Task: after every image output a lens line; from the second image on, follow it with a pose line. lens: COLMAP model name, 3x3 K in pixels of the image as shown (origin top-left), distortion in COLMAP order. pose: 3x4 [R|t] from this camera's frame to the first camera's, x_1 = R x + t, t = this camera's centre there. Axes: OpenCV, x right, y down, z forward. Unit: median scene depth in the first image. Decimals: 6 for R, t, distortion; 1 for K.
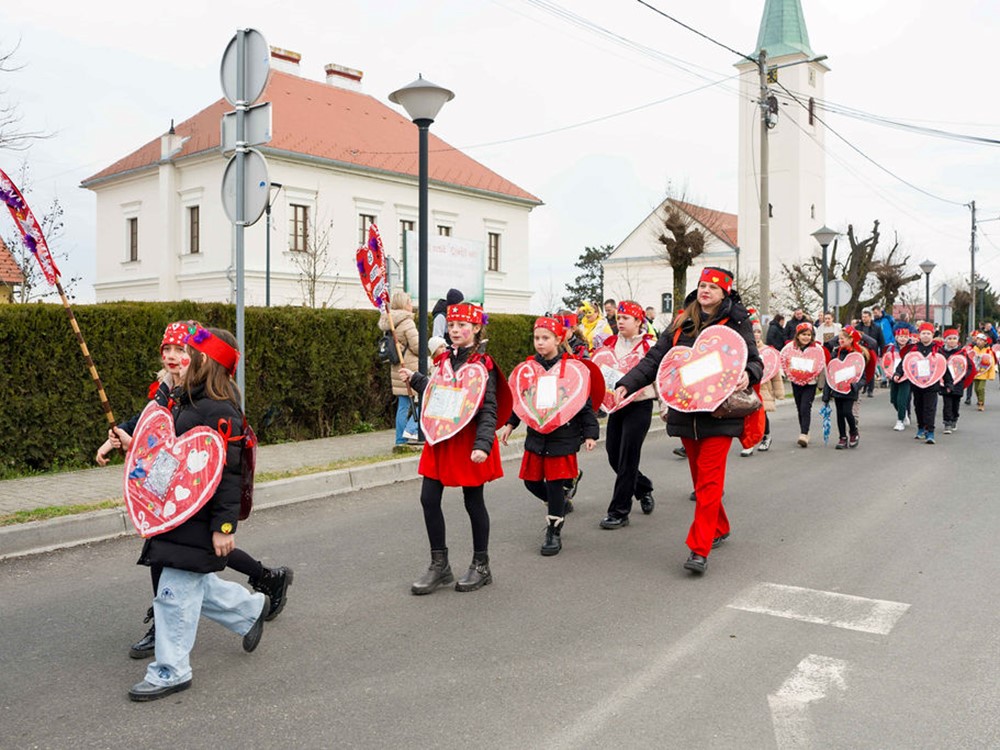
lens RADIAL K [[924.2, 0, 493.9], [0, 924.2, 369.9], [0, 0, 1]] dist [-0.055356, -0.033456]
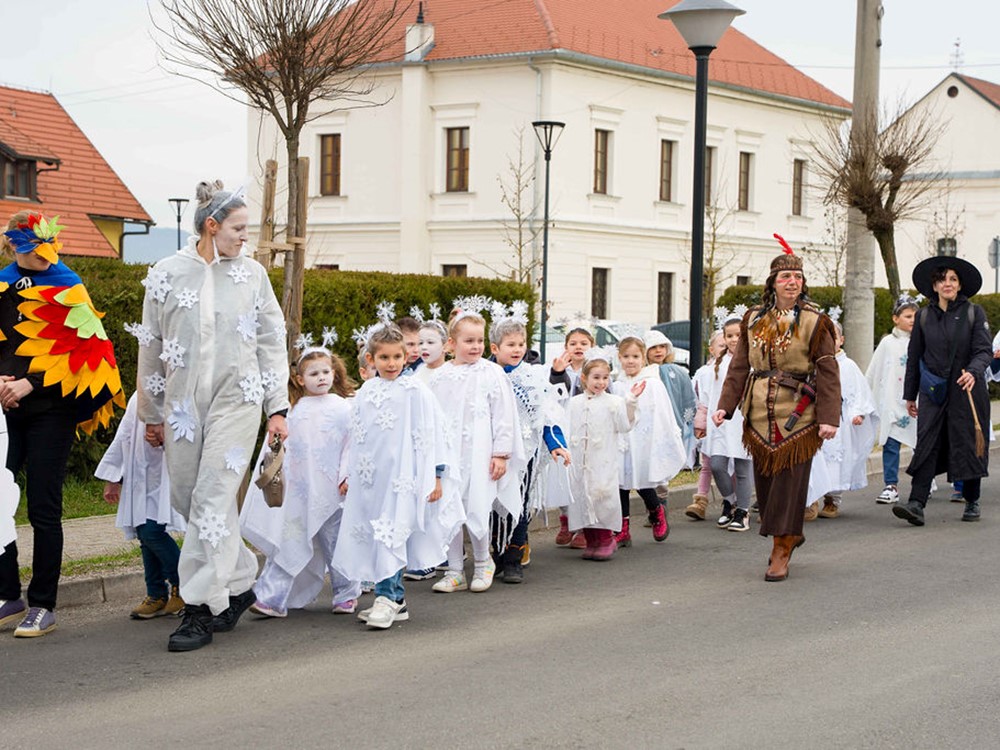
lens RADIAL K [[2049.0, 0, 508.2], [0, 2049.0, 367.1], [0, 0, 1]] dist [0.592591, -3.327180]
pose [[0.997333, 0.014695, 0.071493, -0.399304], [-0.014243, 0.999875, -0.006827, 0.023387], [-0.071585, 0.005790, 0.997418, -0.640919]]
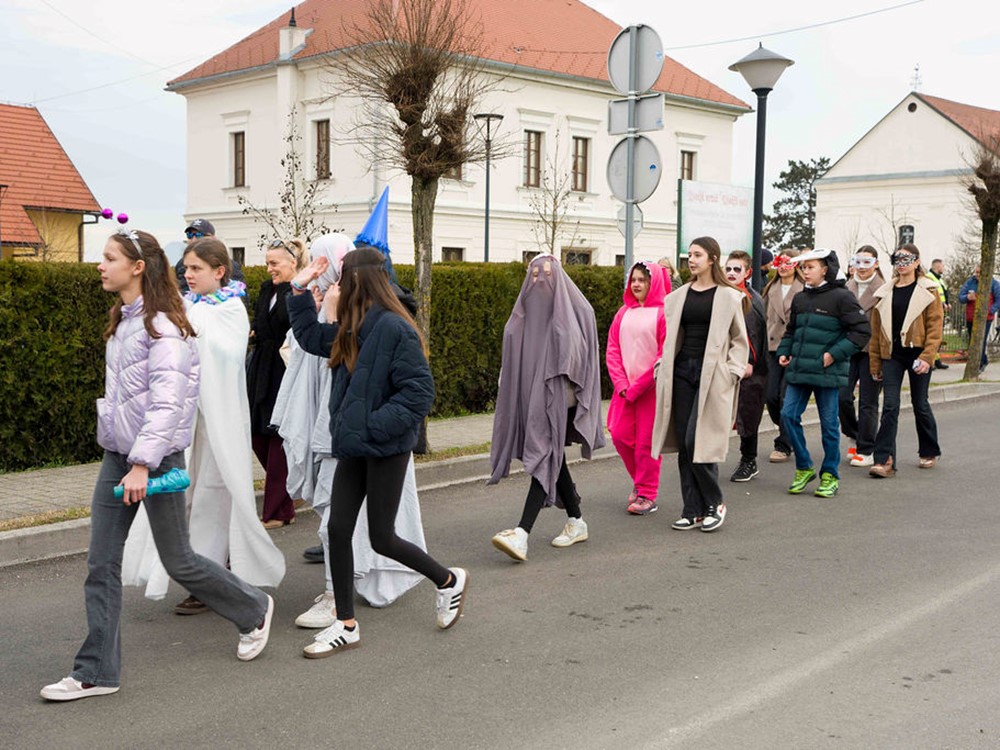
lens RADIAL K [[1286.3, 0, 501.4], [0, 1286.3, 376.9], [0, 0, 1]] dist [0.161513, -0.374368]
pose [[0.994735, 0.017602, -0.100953, -0.052474], [-0.013691, 0.999134, 0.039300, -0.000537], [0.101558, -0.037711, 0.994115, -0.120146]]
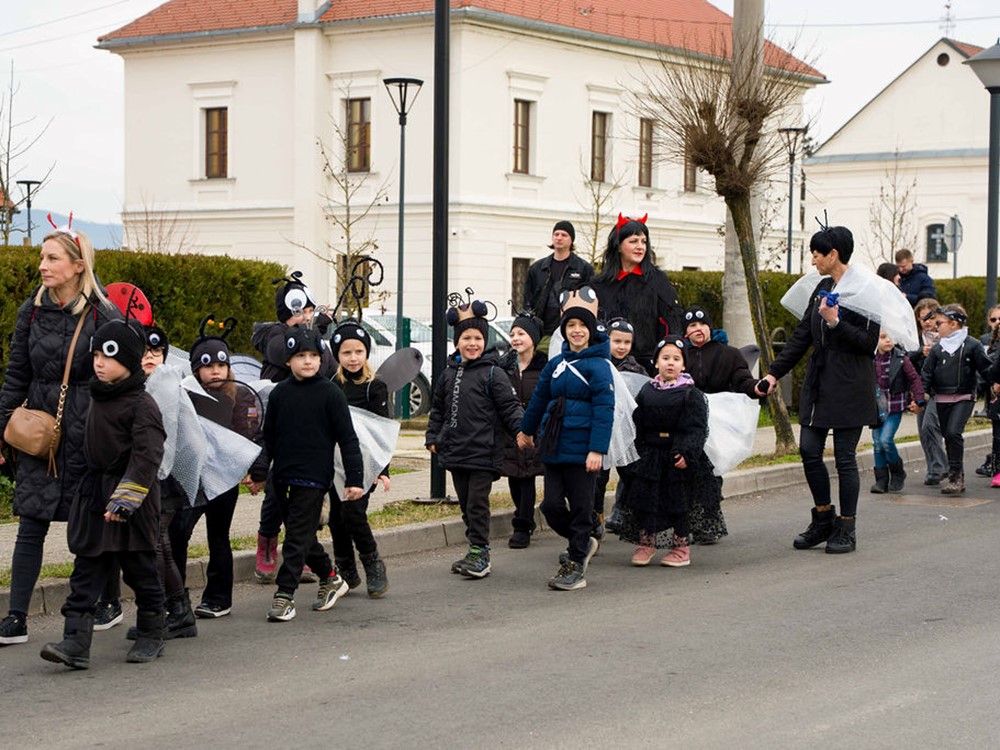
lens RADIAL K [[2229.1, 0, 440.9], [0, 2229.1, 392.4], [0, 0, 1]] dist [0.556947, -2.929584]
pose [[0.998536, 0.008027, 0.053495, -0.349175], [-0.008155, 0.999964, 0.002183, 0.023008], [-0.053475, -0.002616, 0.998566, -0.570396]]
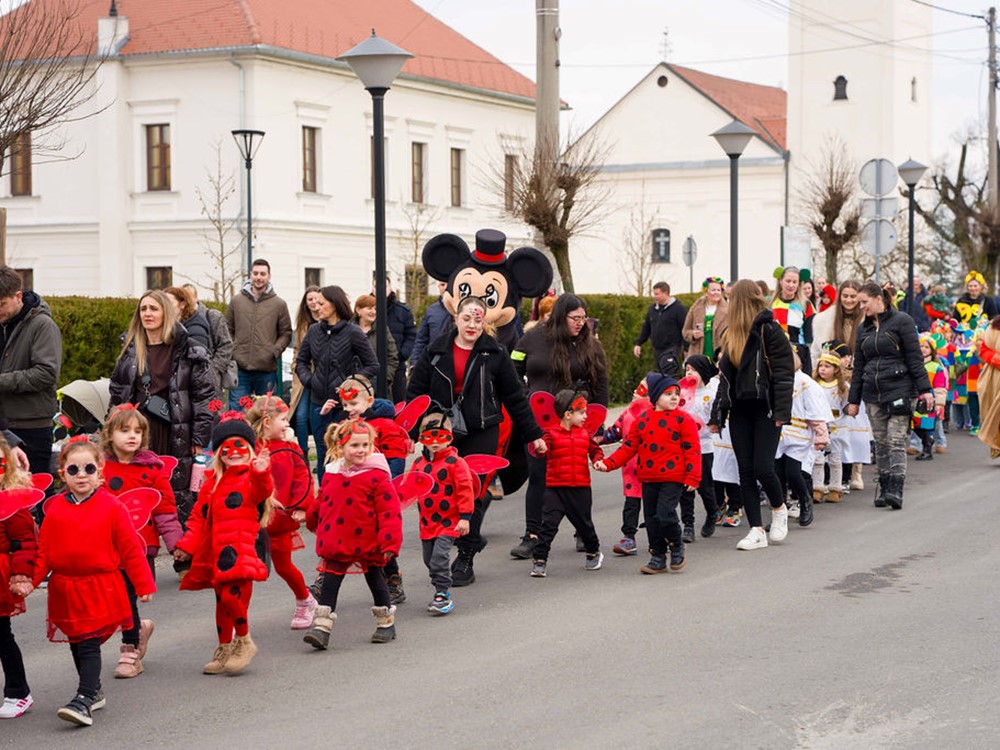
lens RADIAL K [[2151.8, 0, 502.5], [0, 2151.8, 371.7], [0, 0, 1]] dist [0.673398, -4.043212]
pose [[0.980286, -0.012261, 0.197205, -0.399187], [0.012991, 0.999913, -0.002412, 0.019123], [-0.197158, 0.004927, 0.980359, -0.698443]]
